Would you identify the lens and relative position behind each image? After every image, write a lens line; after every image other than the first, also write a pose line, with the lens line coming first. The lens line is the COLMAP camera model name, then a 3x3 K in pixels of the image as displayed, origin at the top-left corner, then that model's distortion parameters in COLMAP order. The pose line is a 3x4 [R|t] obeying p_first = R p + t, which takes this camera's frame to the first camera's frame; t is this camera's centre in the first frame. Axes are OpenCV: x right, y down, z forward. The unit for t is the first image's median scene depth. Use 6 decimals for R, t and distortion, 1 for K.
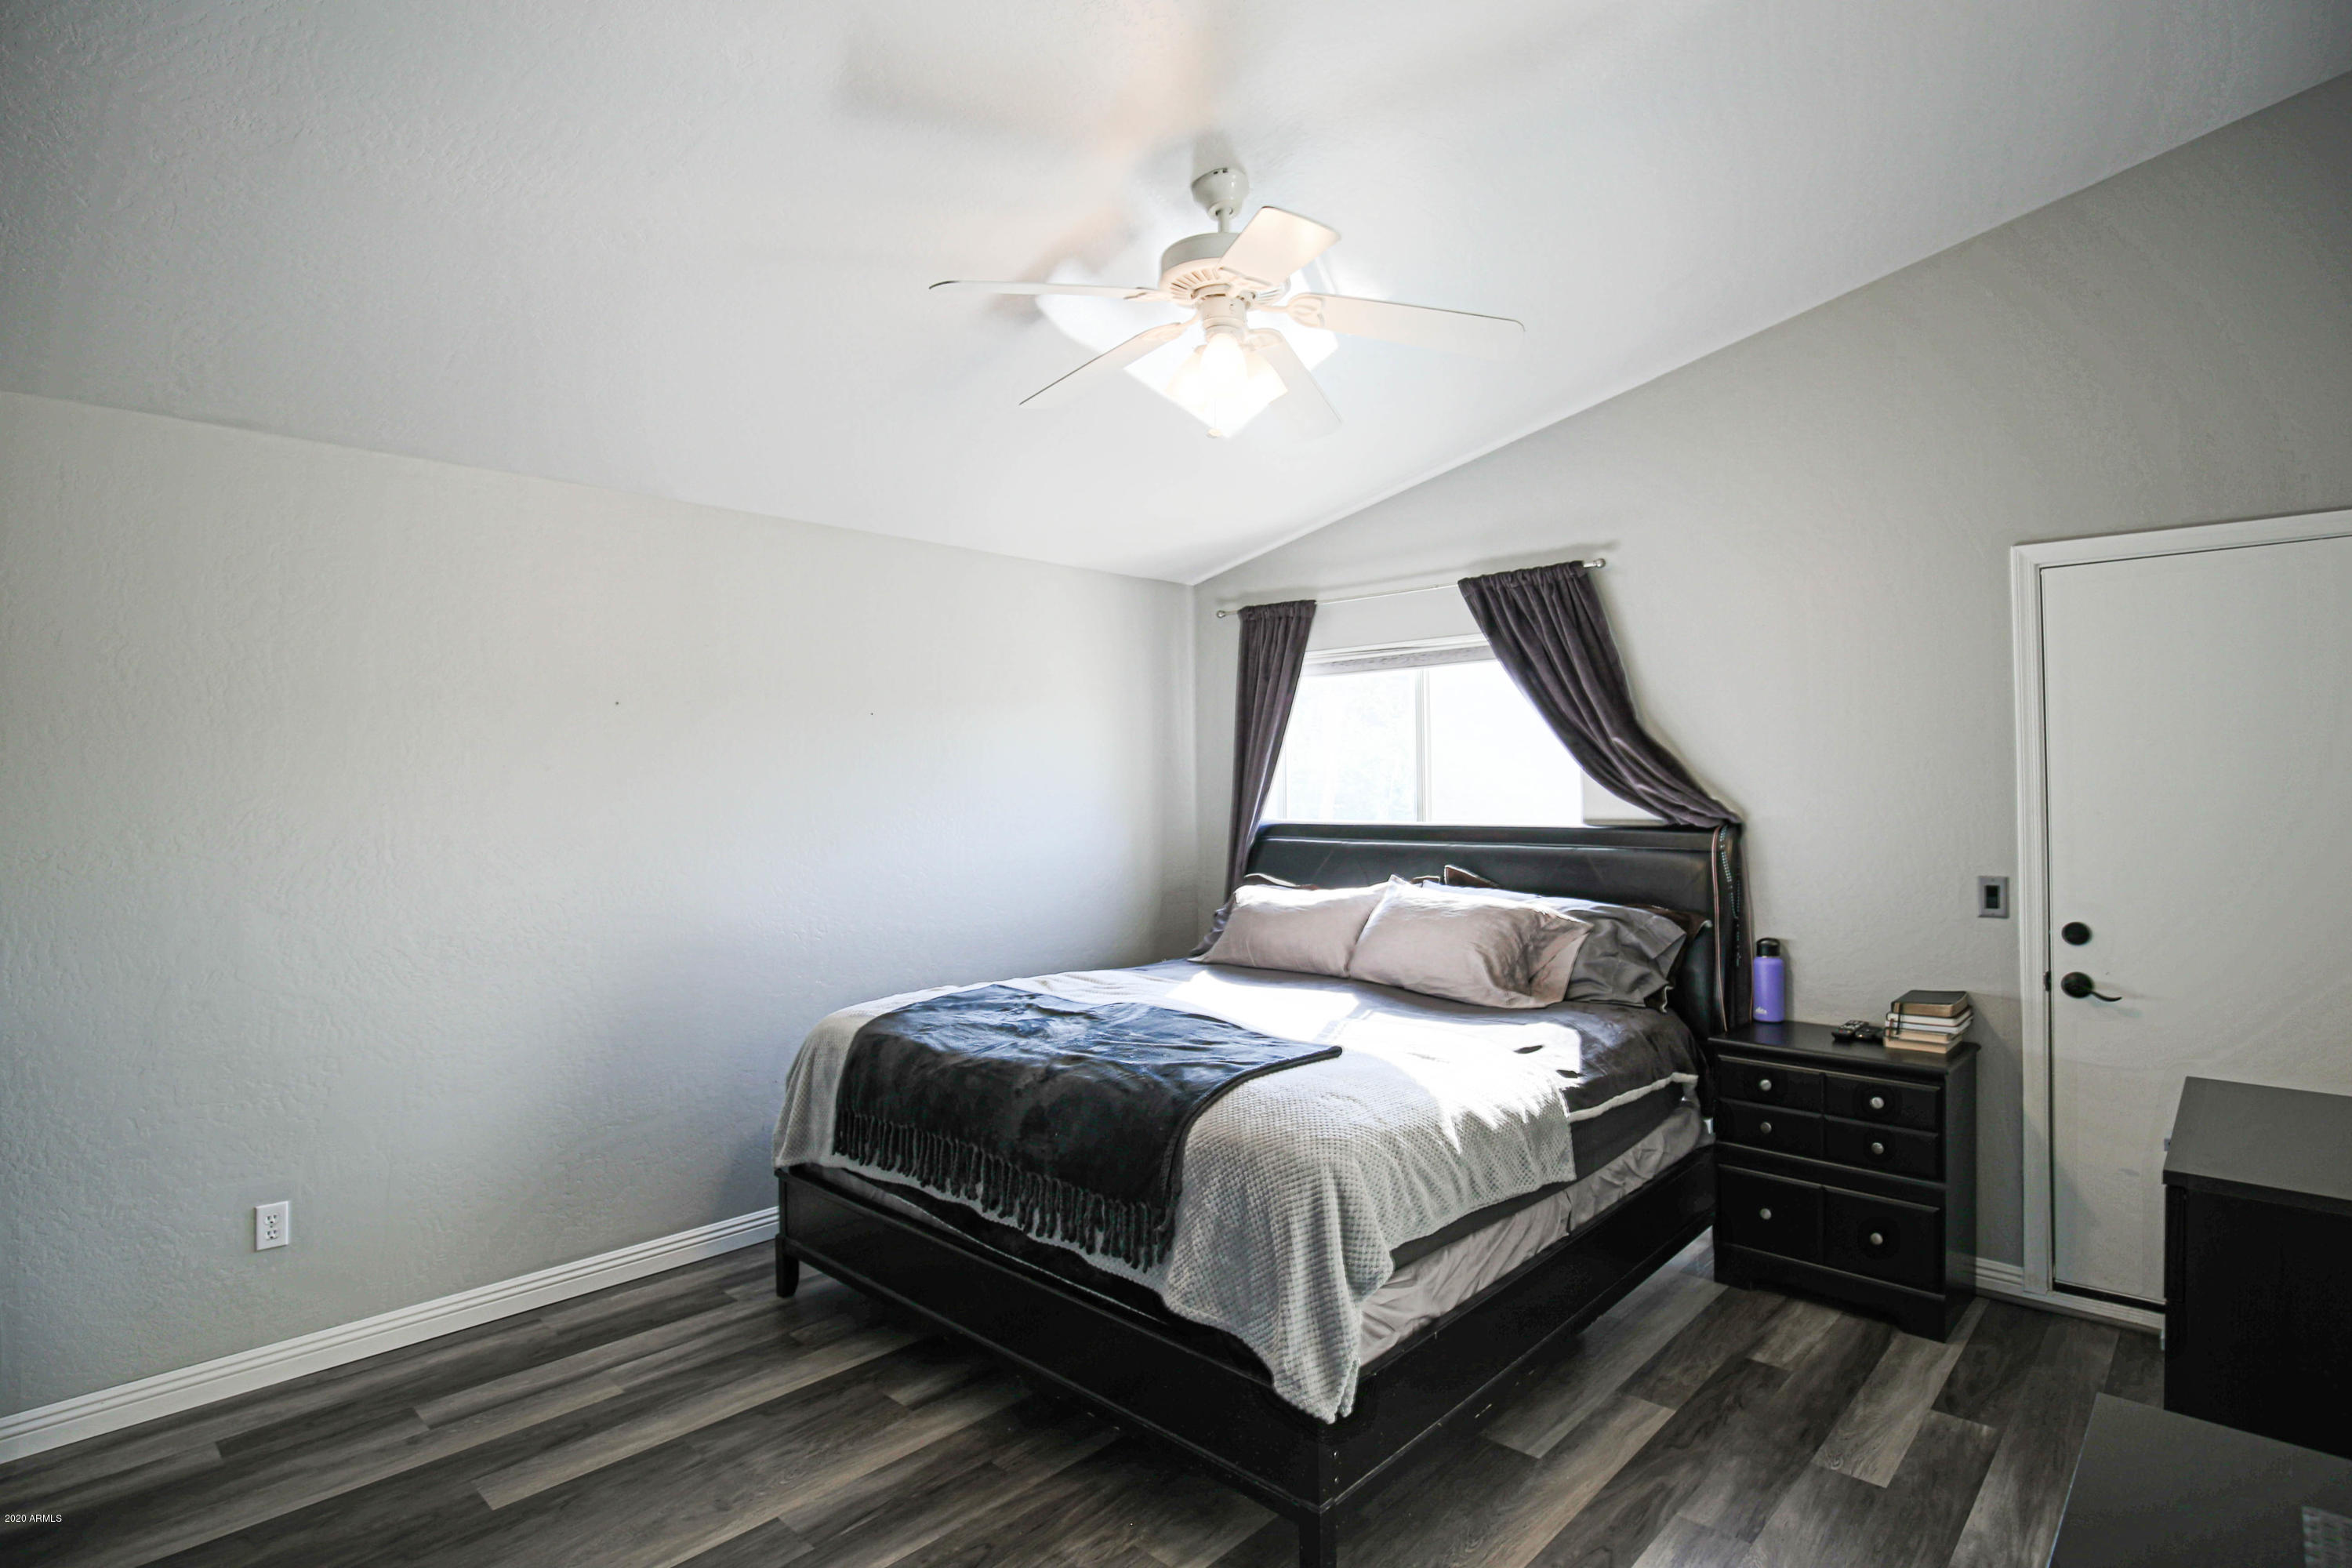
lens RADIAL K [[1145.4, 0, 1172.9], [0, 1145.4, 793.5], [0, 0, 1]] dist [-0.035924, 0.003879]
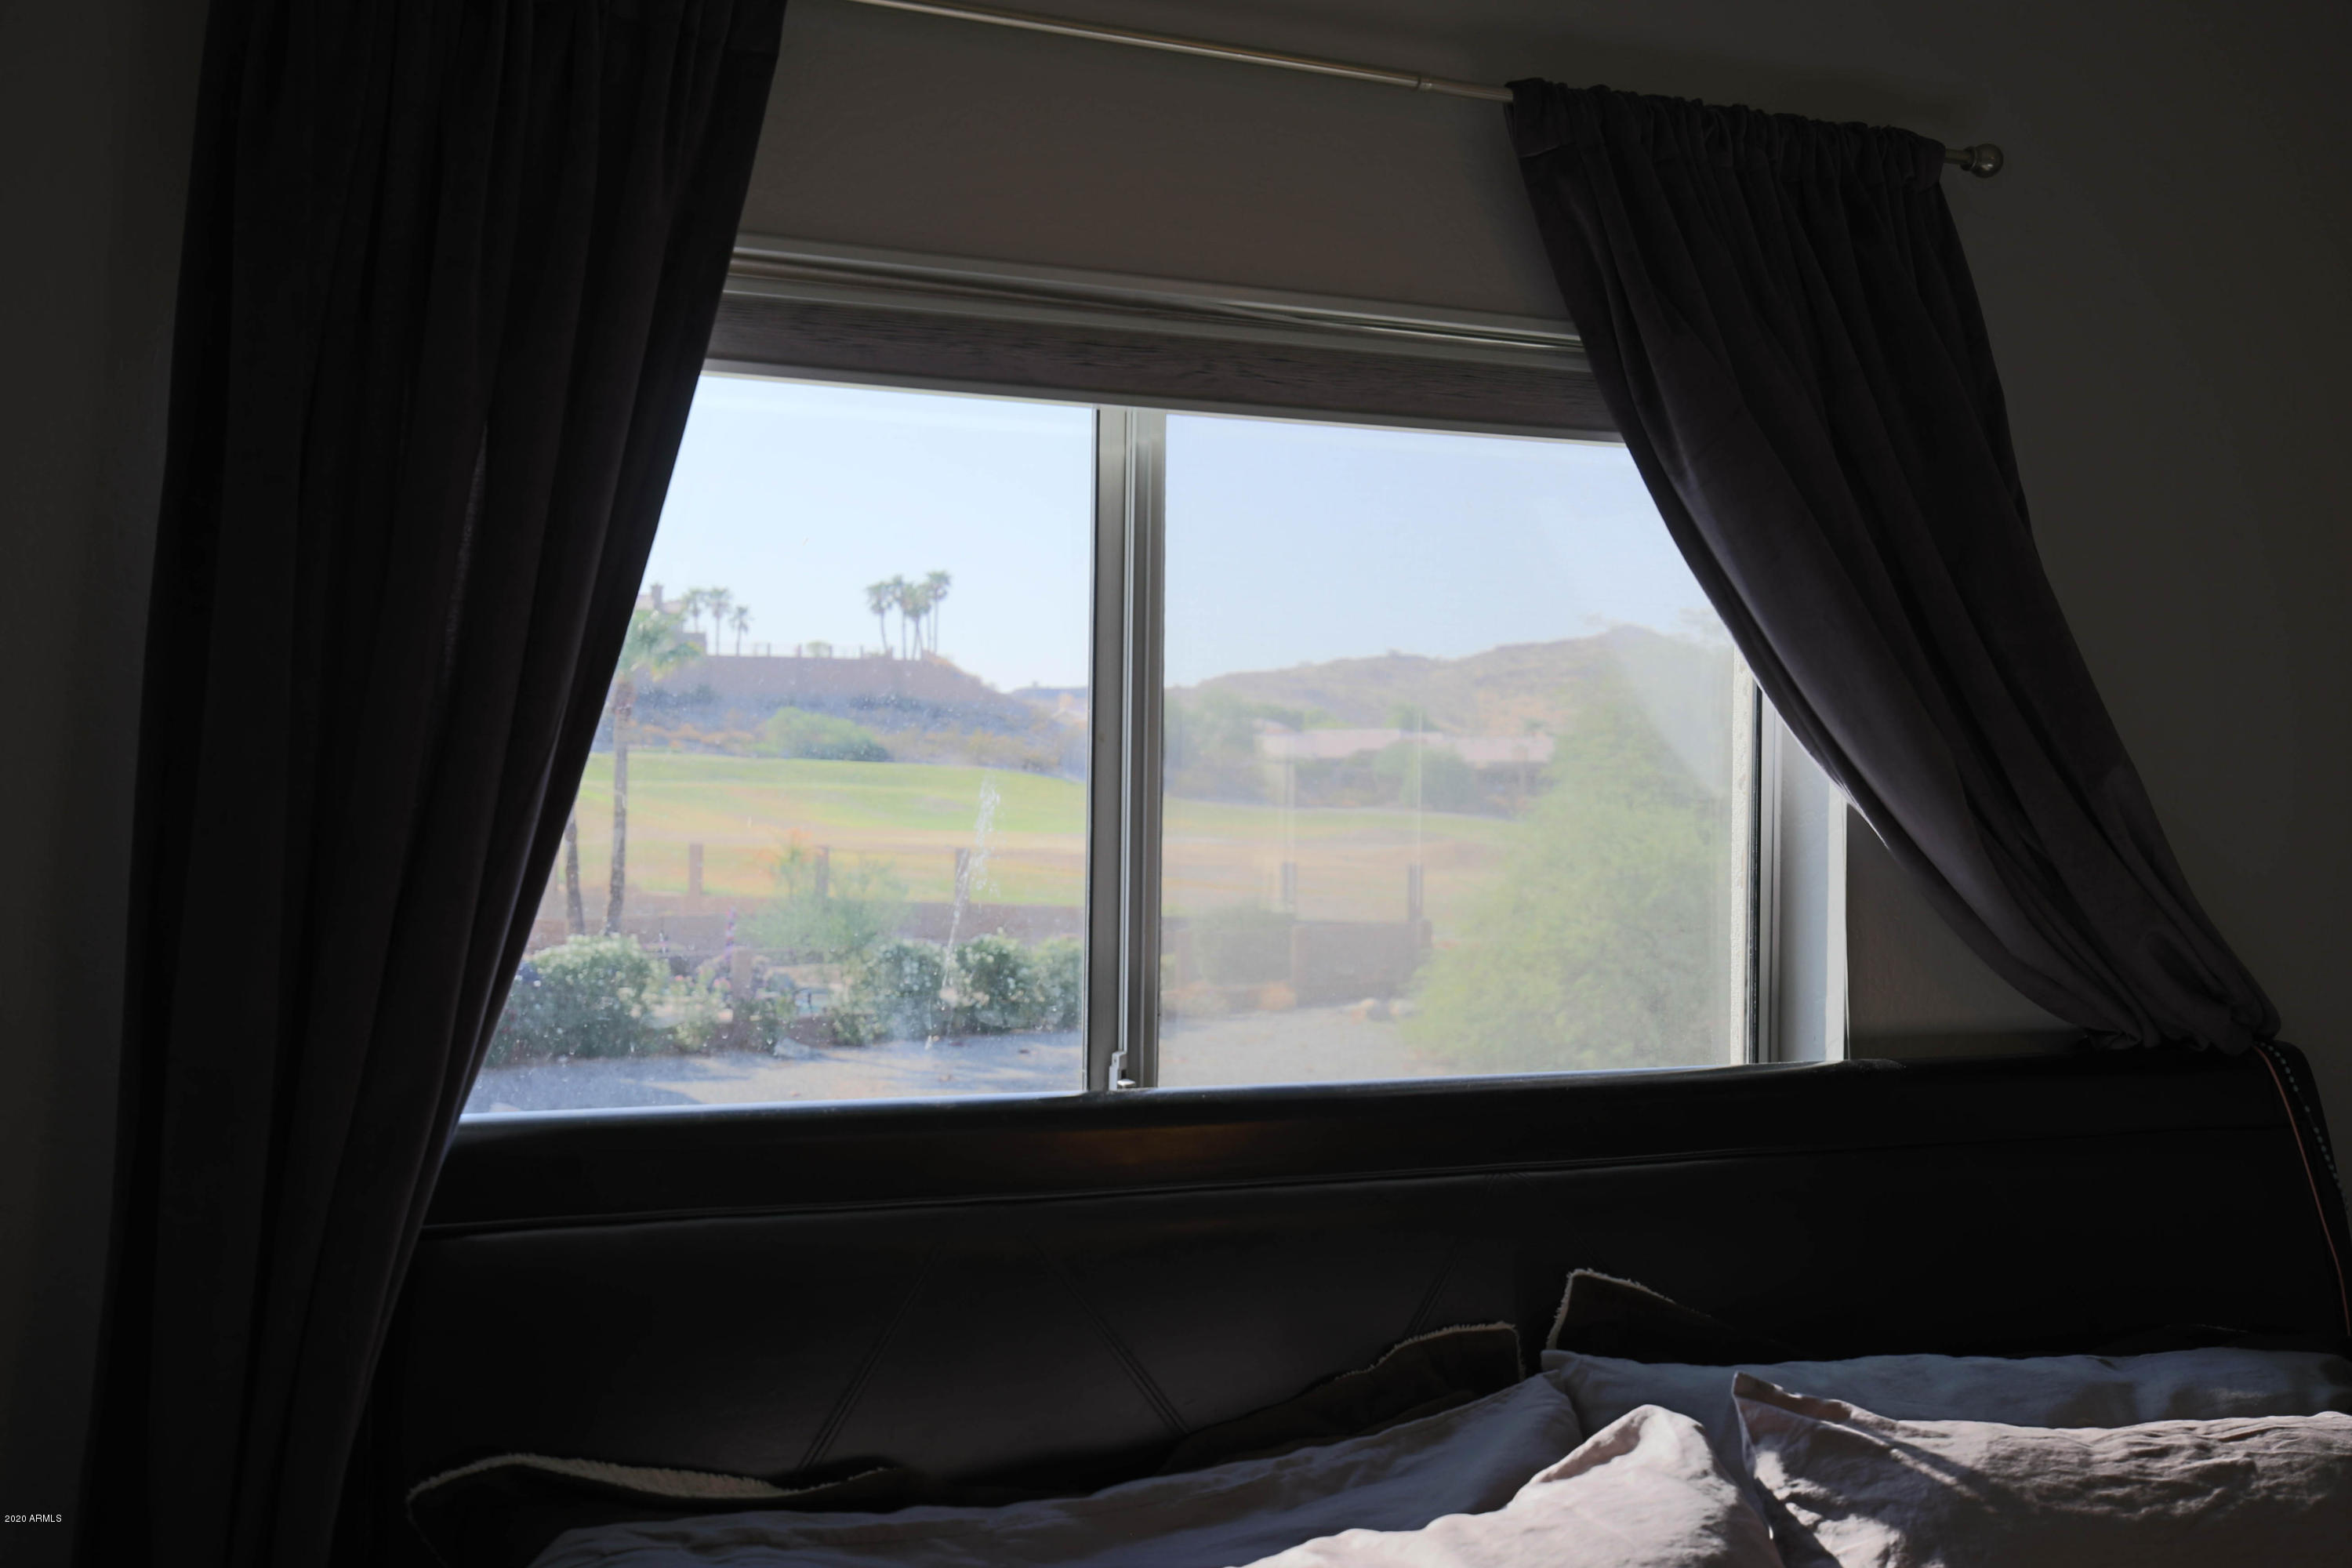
lens RADIAL K [[2340.8, 0, 1186.0], [0, 2340.8, 800.3], [0, 0, 1]] dist [-0.007930, 0.000000]
pose [[0.415997, 0.010766, 0.909302, -0.282805], [-0.014662, 0.999879, -0.005131, -0.034993], [-0.909248, -0.011198, 0.416104, 1.031689]]
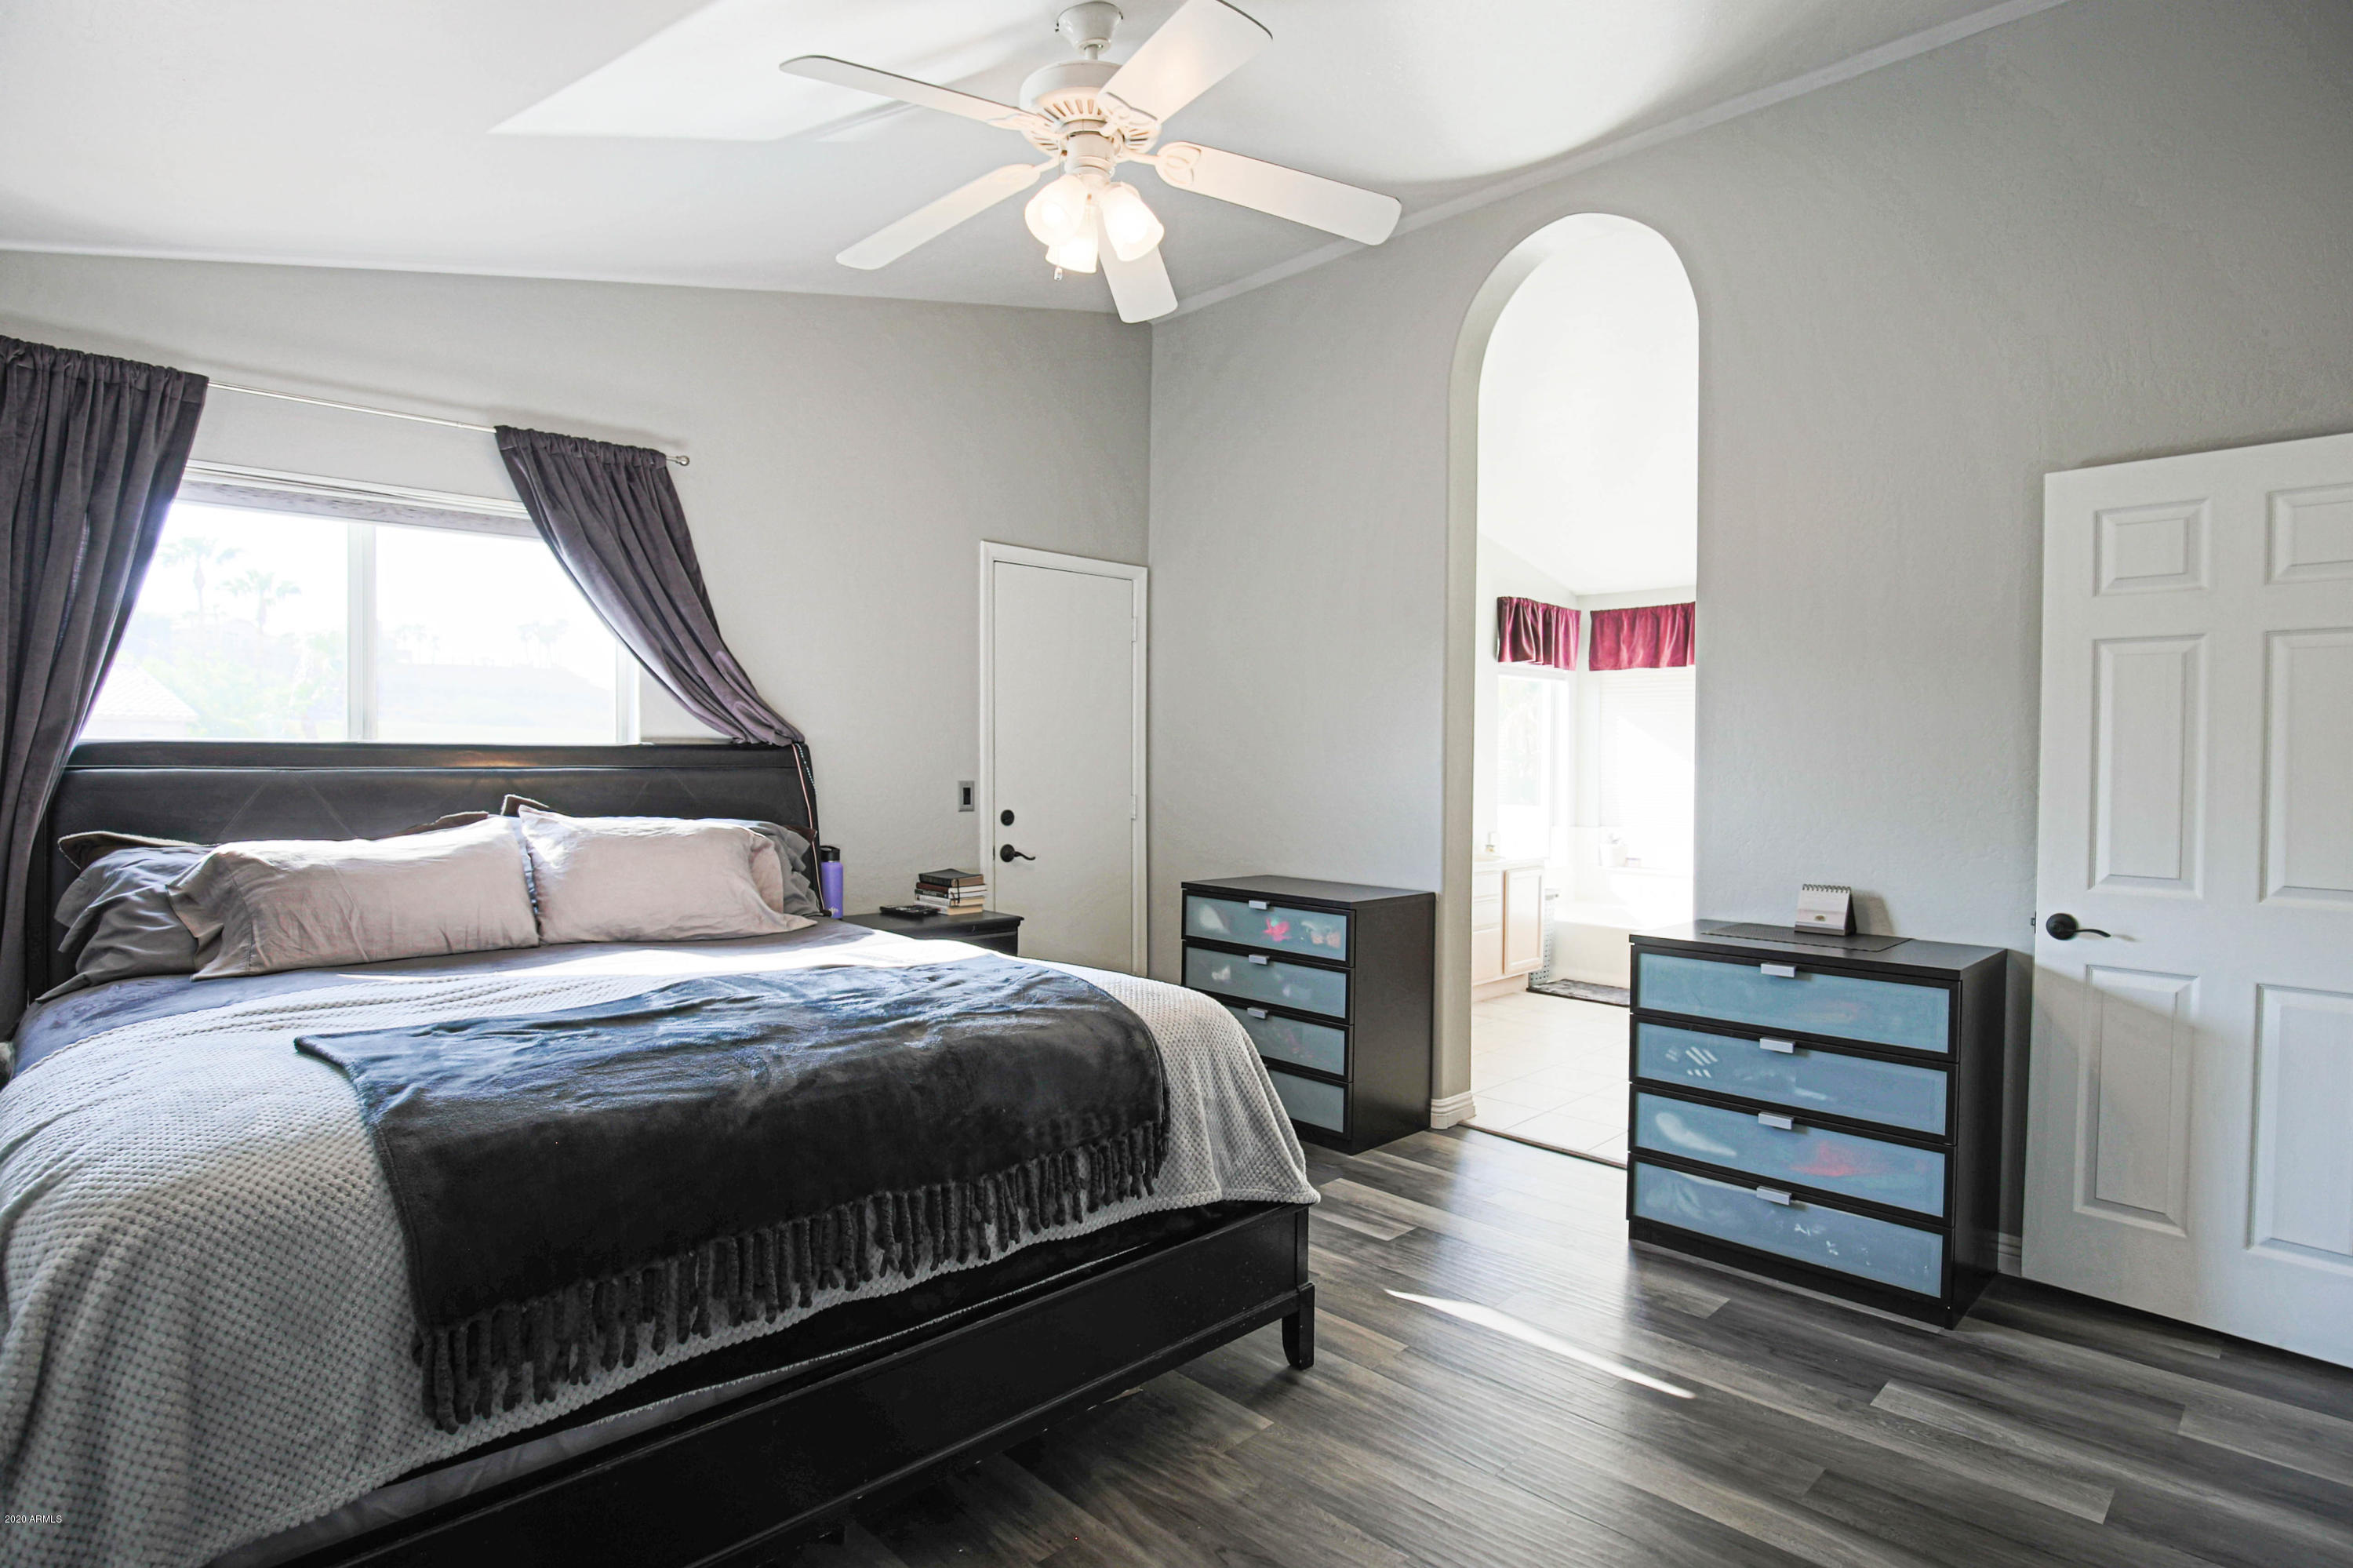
lens RADIAL K [[1210.2, 0, 1167.7], [0, 1210.2, 772.3], [0, 0, 1]] dist [-0.023589, -0.000936]
pose [[0.071879, -0.009042, 0.997372, -0.638628], [-0.009317, 0.999909, 0.009736, 0.042766], [-0.997370, -0.009993, 0.071789, 0.587388]]
